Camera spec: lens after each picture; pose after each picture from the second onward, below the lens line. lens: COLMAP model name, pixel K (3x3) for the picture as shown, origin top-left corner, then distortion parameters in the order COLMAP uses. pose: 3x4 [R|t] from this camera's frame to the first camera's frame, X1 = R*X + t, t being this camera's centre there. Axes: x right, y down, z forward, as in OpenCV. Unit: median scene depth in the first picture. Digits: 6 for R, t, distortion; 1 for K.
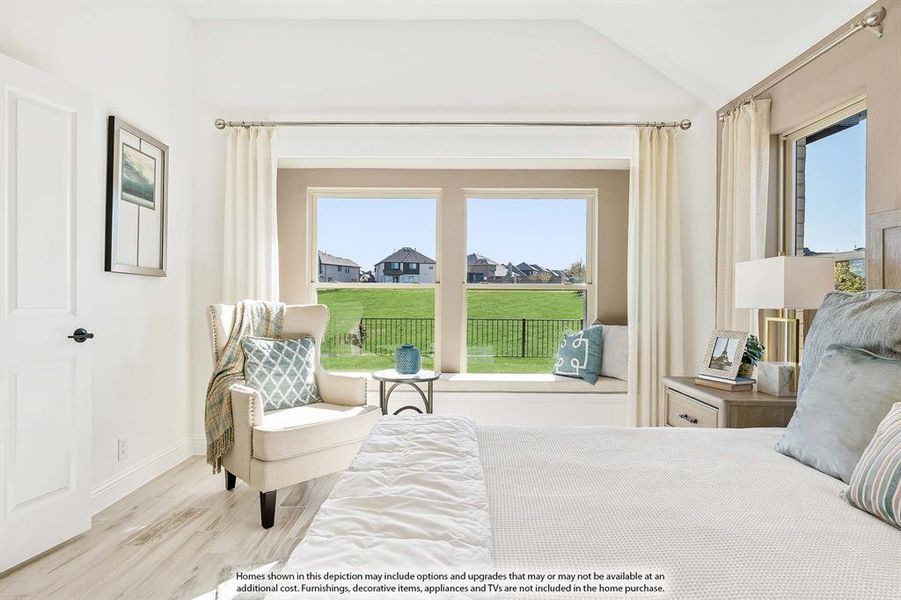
lens RADIAL K [[504.3, 0, 450.5], [0, 504.3, 300.0], [0, 0, 1]] dist [0.000551, 0.001206]
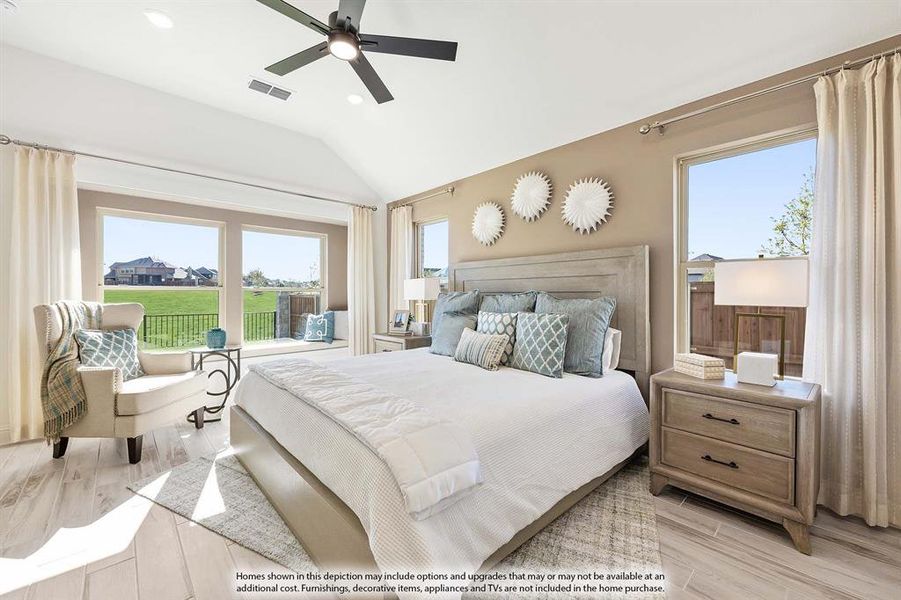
lens RADIAL K [[362.8, 0, 447.5], [0, 362.8, 300.2], [0, 0, 1]] dist [0.000577, 0.000010]
pose [[0.726655, -0.017458, 0.686780, -0.351071], [0.012479, 0.999848, 0.012212, 0.000579], [-0.686889, -0.000303, 0.726762, -0.266824]]
